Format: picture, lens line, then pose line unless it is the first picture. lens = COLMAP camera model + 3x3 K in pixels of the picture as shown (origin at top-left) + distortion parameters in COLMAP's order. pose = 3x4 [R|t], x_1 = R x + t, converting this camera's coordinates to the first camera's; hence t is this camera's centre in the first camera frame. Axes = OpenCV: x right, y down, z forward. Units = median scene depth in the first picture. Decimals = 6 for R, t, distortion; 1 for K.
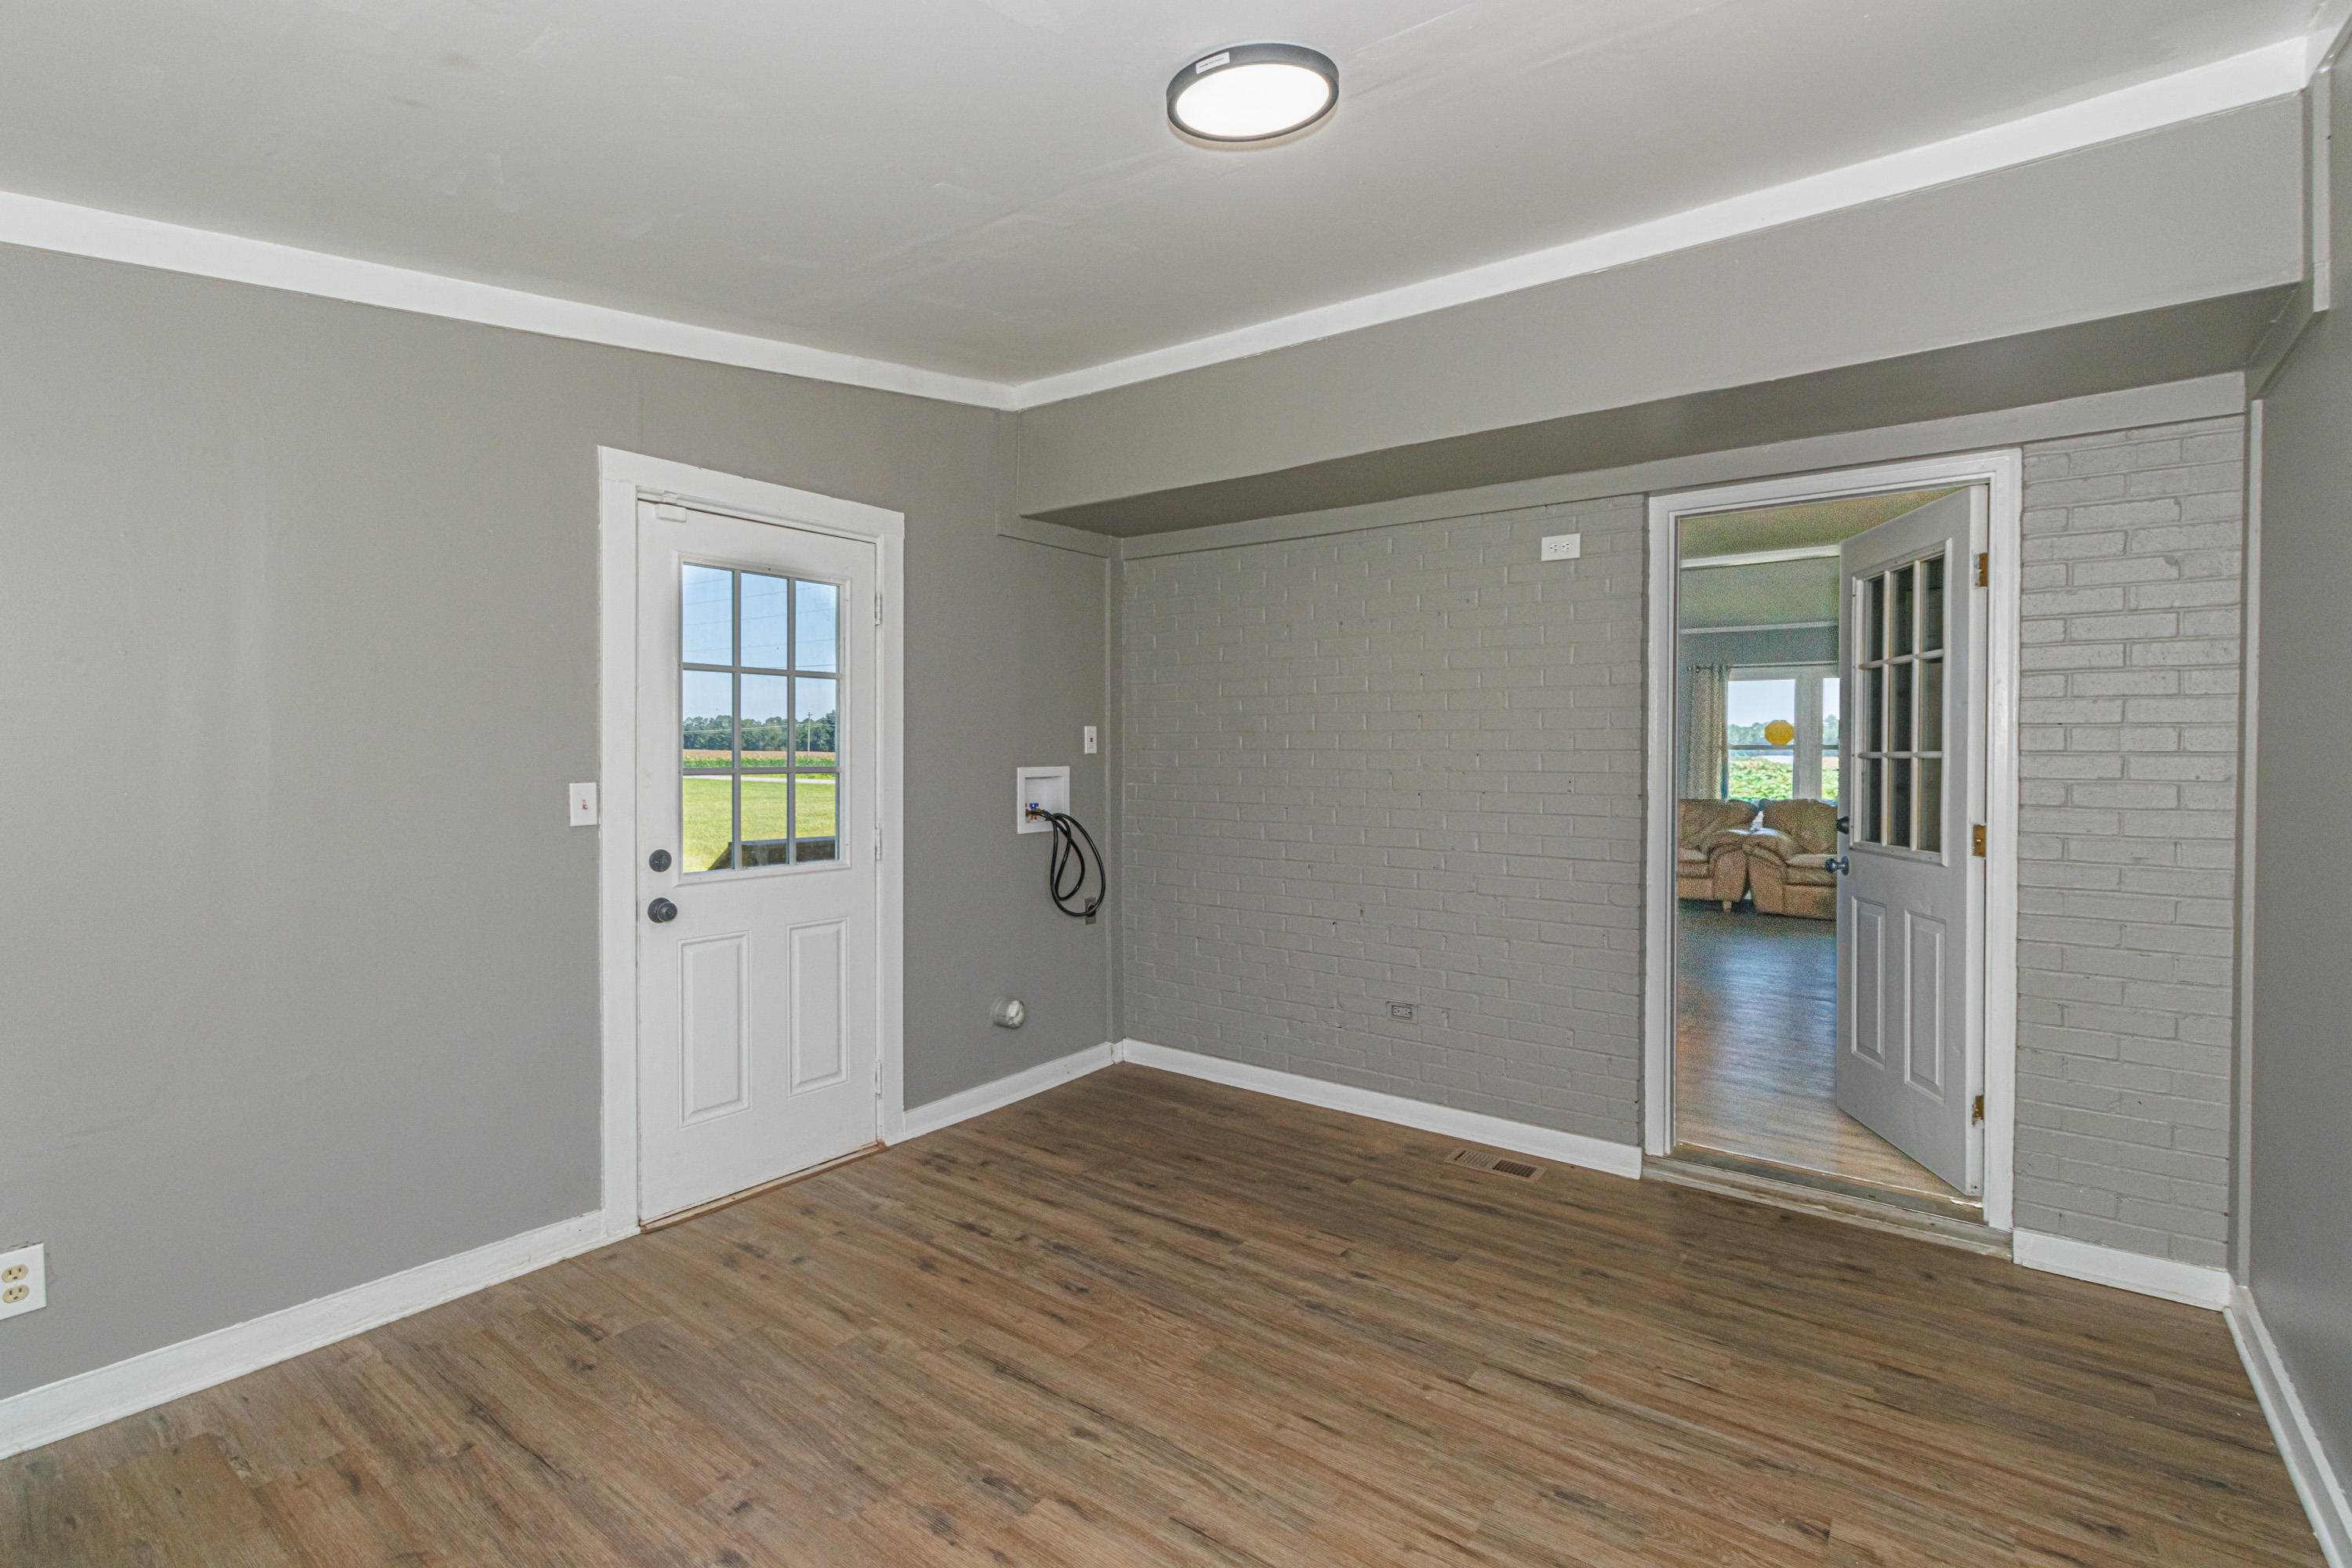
lens RADIAL K [[1086.7, 0, 1154.9], [0, 1086.7, 767.7], [0, 0, 1]] dist [0.001241, 0.000305]
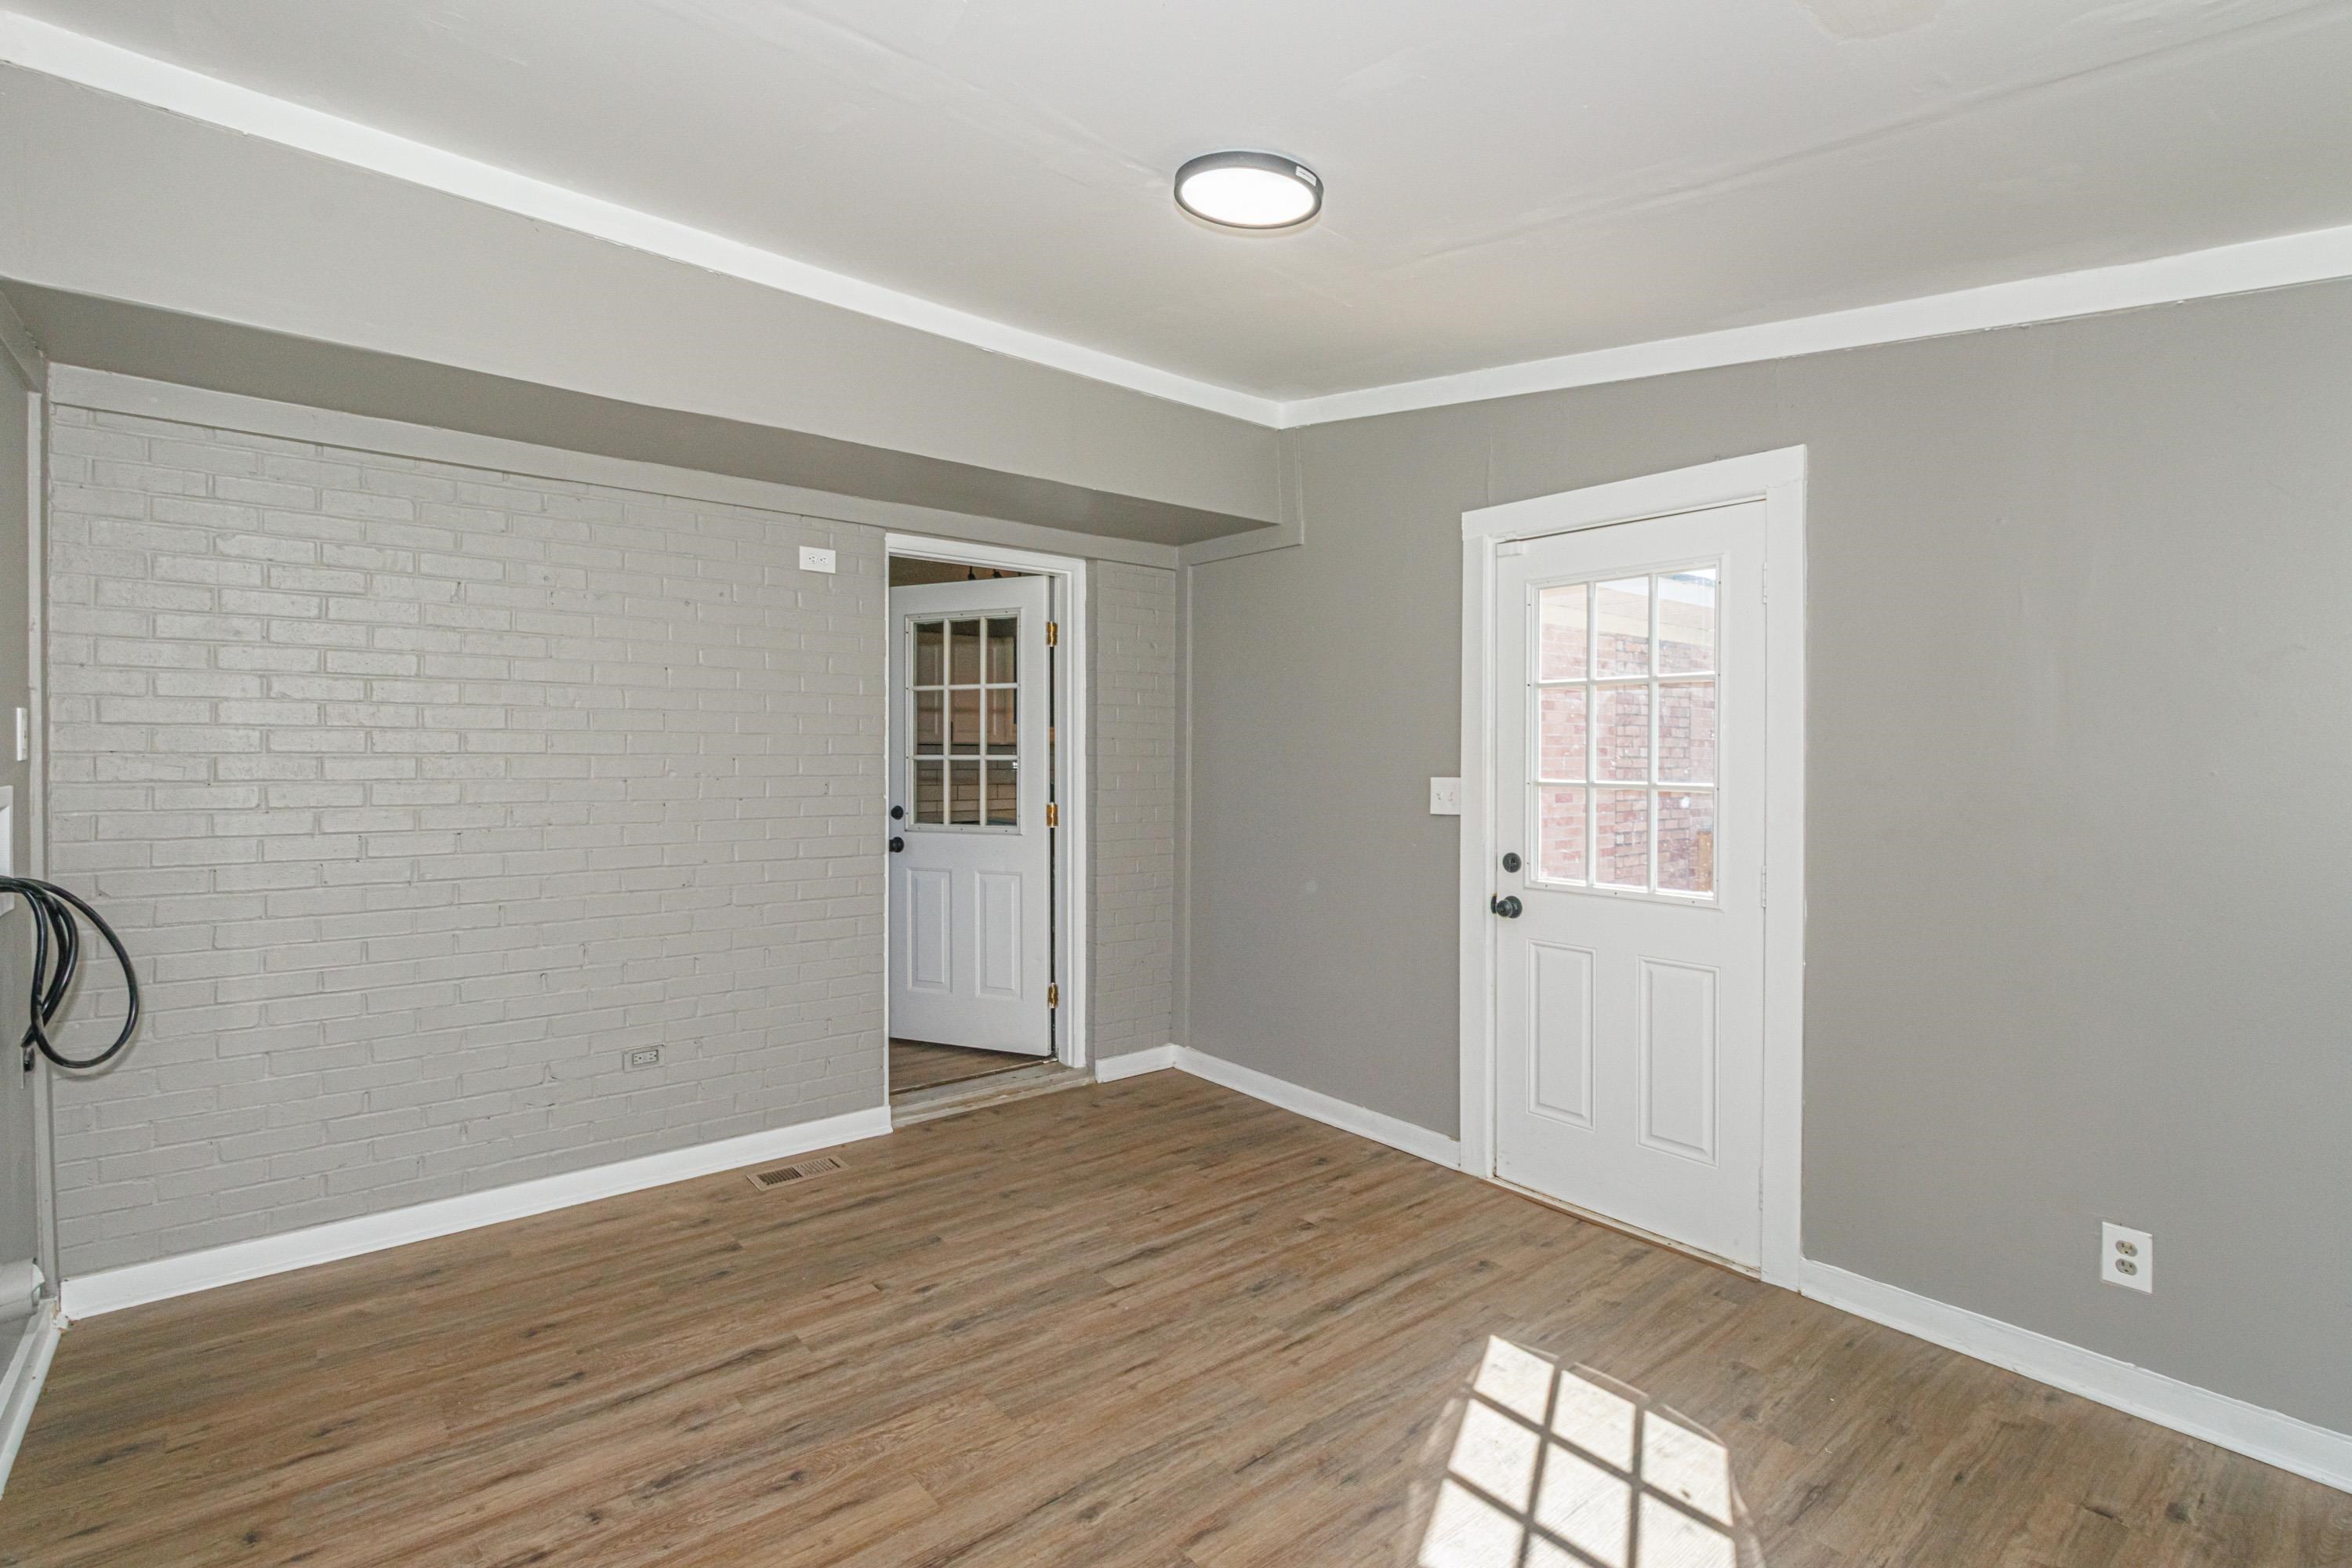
lens RADIAL K [[1086.7, 0, 1154.9], [0, 1086.7, 767.7], [0, 0, 1]] dist [0.001241, 0.000305]
pose [[0.230212, -0.013941, 0.973041, -0.696762], [0.009040, 0.999885, 0.012187, -0.016557], [-0.973098, 0.005991, 0.230312, 0.549639]]
